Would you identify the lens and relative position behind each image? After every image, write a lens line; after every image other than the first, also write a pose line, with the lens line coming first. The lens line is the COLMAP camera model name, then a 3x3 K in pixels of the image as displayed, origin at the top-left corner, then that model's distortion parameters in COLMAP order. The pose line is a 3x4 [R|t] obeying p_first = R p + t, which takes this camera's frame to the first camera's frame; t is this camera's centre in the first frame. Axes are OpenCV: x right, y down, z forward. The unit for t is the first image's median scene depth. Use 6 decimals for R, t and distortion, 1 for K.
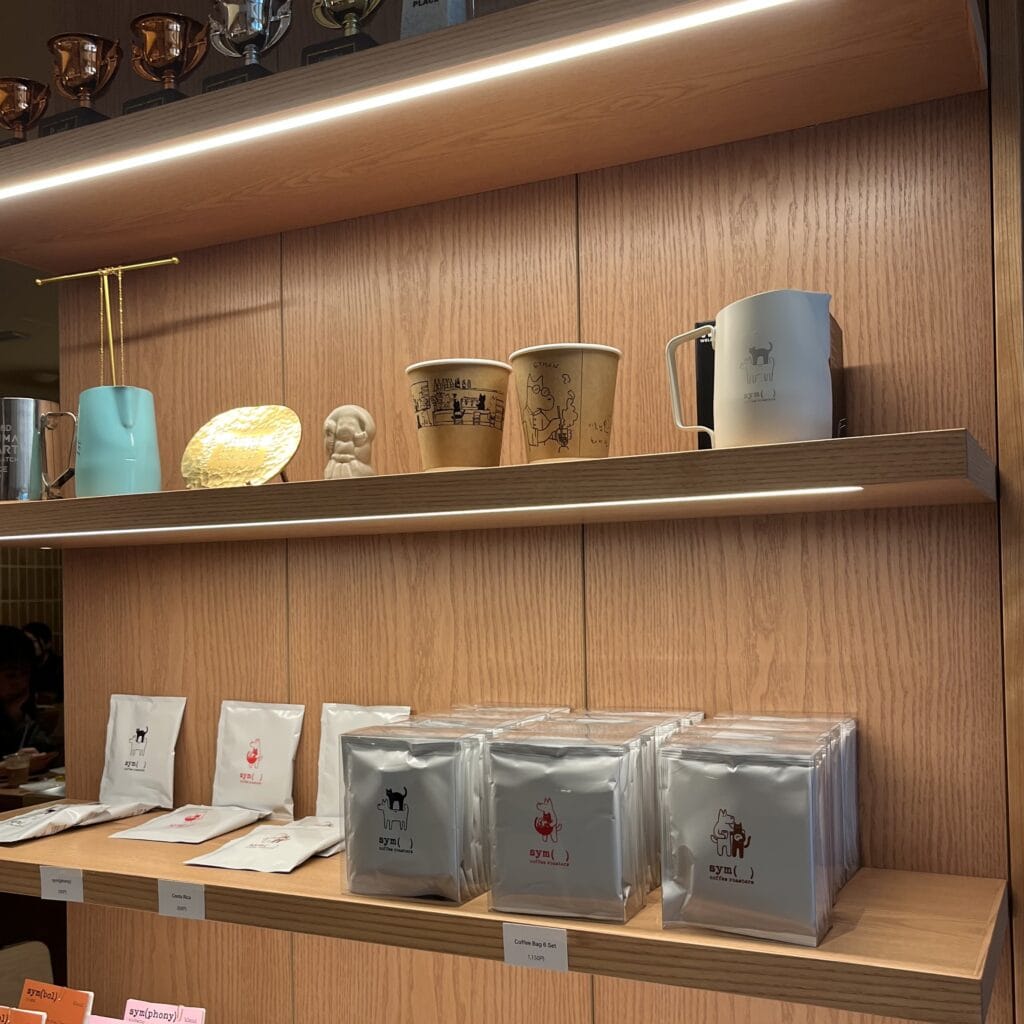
lens RADIAL K [[1194.7, 0, 504.0], [0, 1194.7, 514.4], [0, 0, 1]] dist [0.067146, -0.173163]
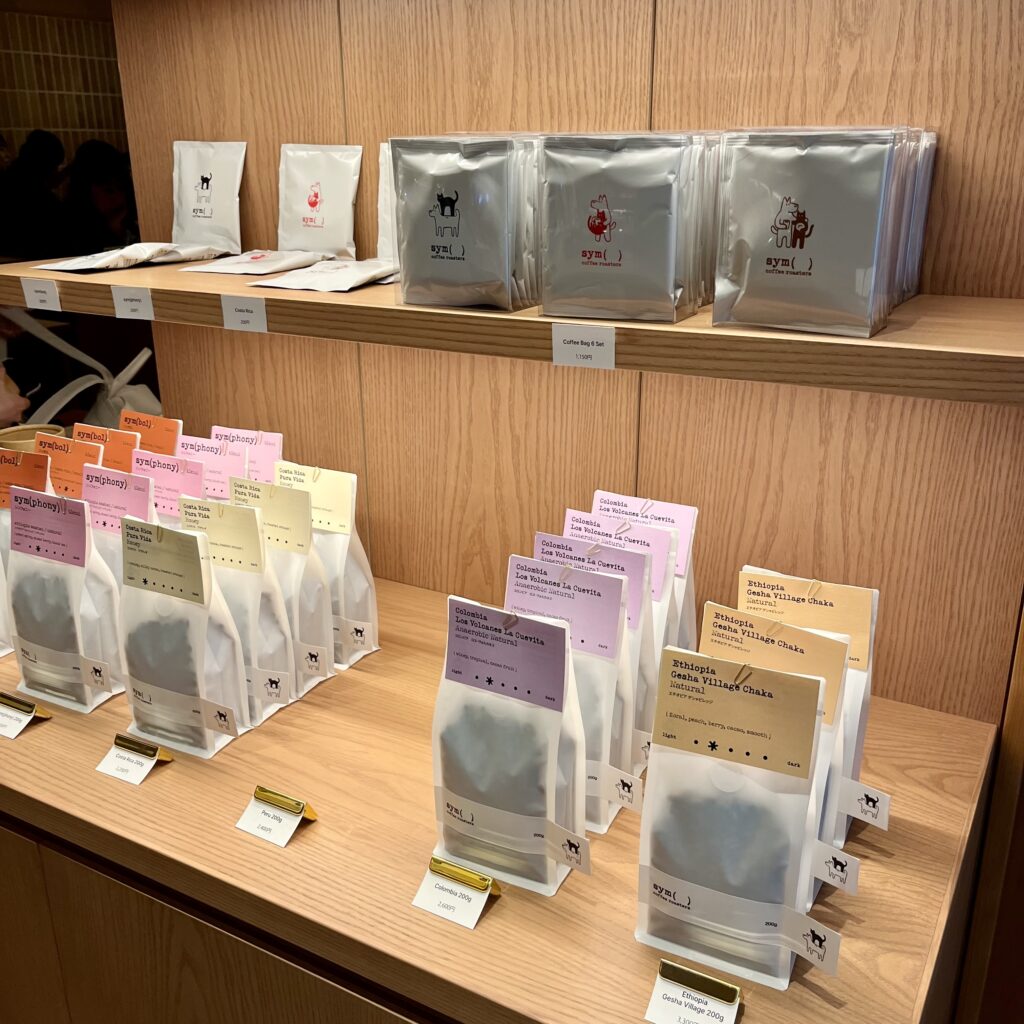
lens RADIAL K [[1093.9, 0, 512.0], [0, 1093.9, 512.0], [0, 0, 1]] dist [0.018325, -0.059838]
pose [[0.998100, 0.034932, -0.050746, 0.014262], [-0.013665, 0.928722, 0.370525, 0.121064], [0.060073, -0.369128, 0.927435, 0.073935]]
